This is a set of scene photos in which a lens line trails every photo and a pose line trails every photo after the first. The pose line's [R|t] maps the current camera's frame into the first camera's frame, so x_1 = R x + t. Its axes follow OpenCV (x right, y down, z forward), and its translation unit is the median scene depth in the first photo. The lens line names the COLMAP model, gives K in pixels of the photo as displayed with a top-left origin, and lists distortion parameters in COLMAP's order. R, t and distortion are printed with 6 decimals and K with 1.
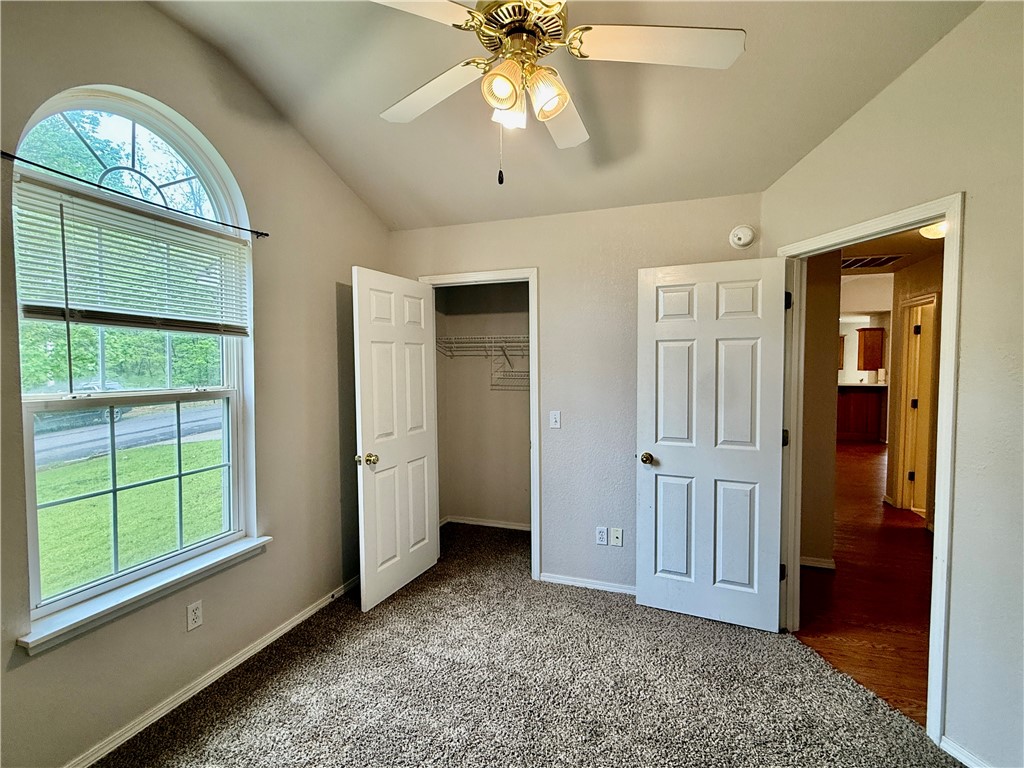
lens RADIAL K [[485.3, 0, 512.0], [0, 485.3, 384.0], [0, 0, 1]] dist [0.000752, 0.000216]
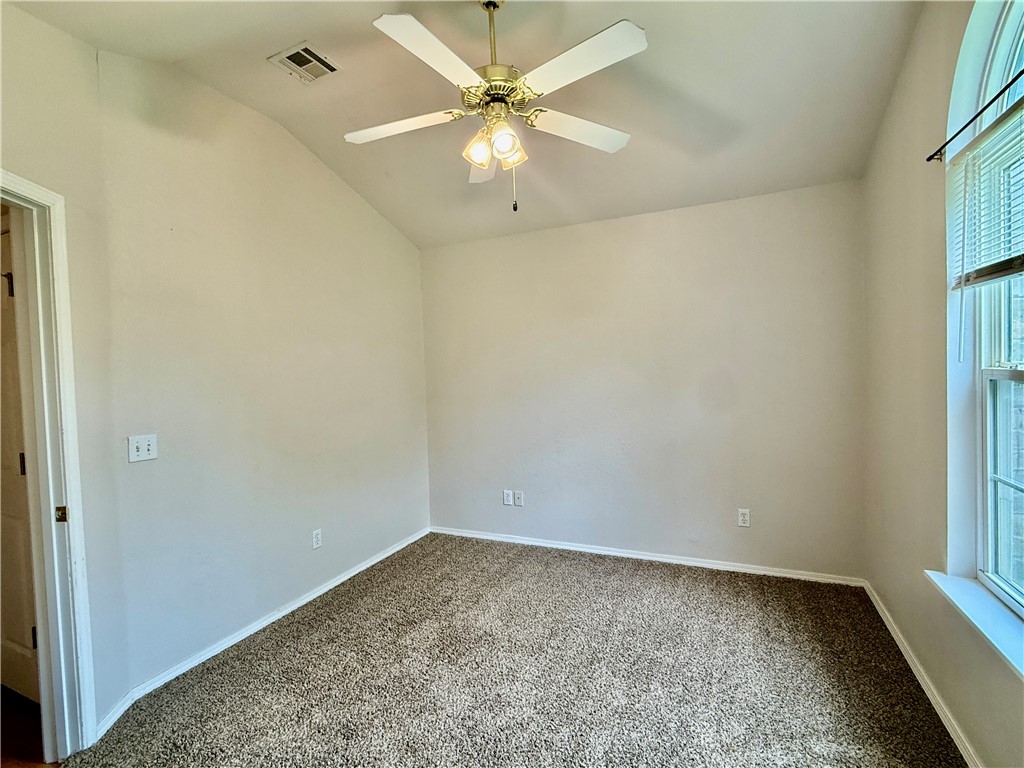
lens RADIAL K [[485.3, 0, 512.0], [0, 485.3, 384.0], [0, 0, 1]] dist [0.000752, 0.000216]
pose [[-0.994727, 0.034277, 0.096663, -0.083776], [0.041718, 0.996232, 0.076041, -0.034626], [-0.093693, 0.079672, -0.992408, 1.571752]]
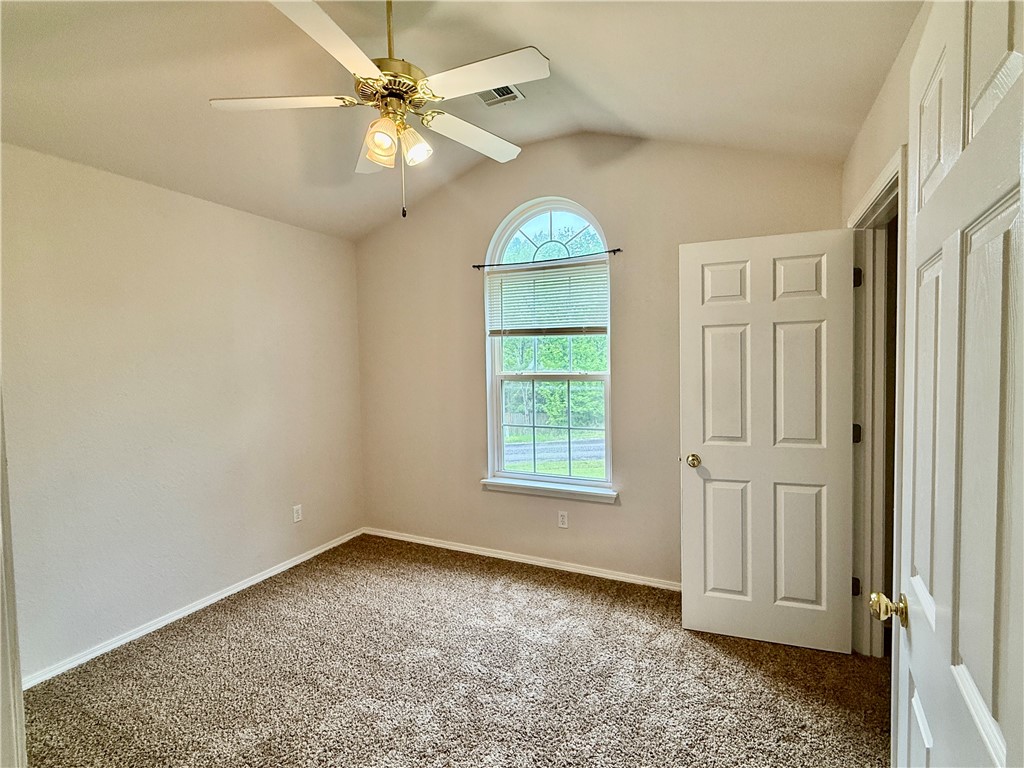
lens RADIAL K [[485.3, 0, 512.0], [0, 485.3, 384.0], [0, 0, 1]] dist [0.000752, 0.000216]
pose [[-0.116349, 0.051531, -0.991871, 0.849373], [-0.026813, 0.998126, 0.055001, -0.031063], [0.992846, 0.032994, -0.114749, 0.979985]]
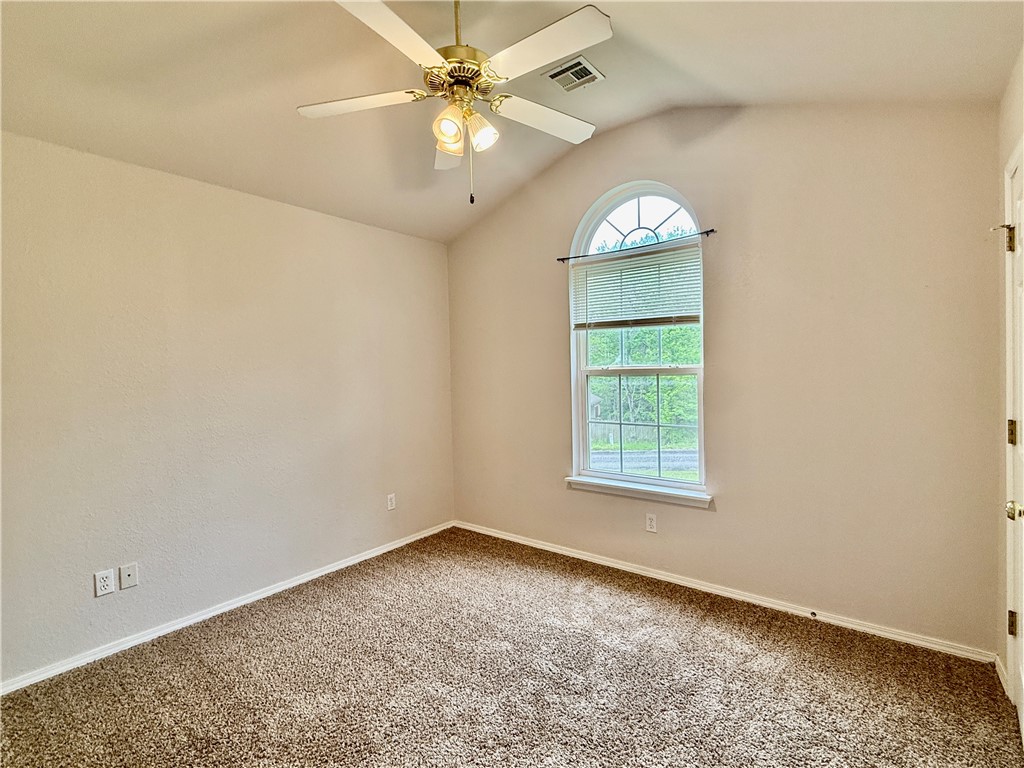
lens RADIAL K [[485.3, 0, 512.0], [0, 485.3, 384.0], [0, 0, 1]] dist [0.000752, 0.000216]
pose [[-0.327968, 0.036234, -0.943994, 0.807812], [-0.018878, 0.998813, 0.044897, 0.008265], [0.944500, 0.032546, -0.326894, 1.043434]]
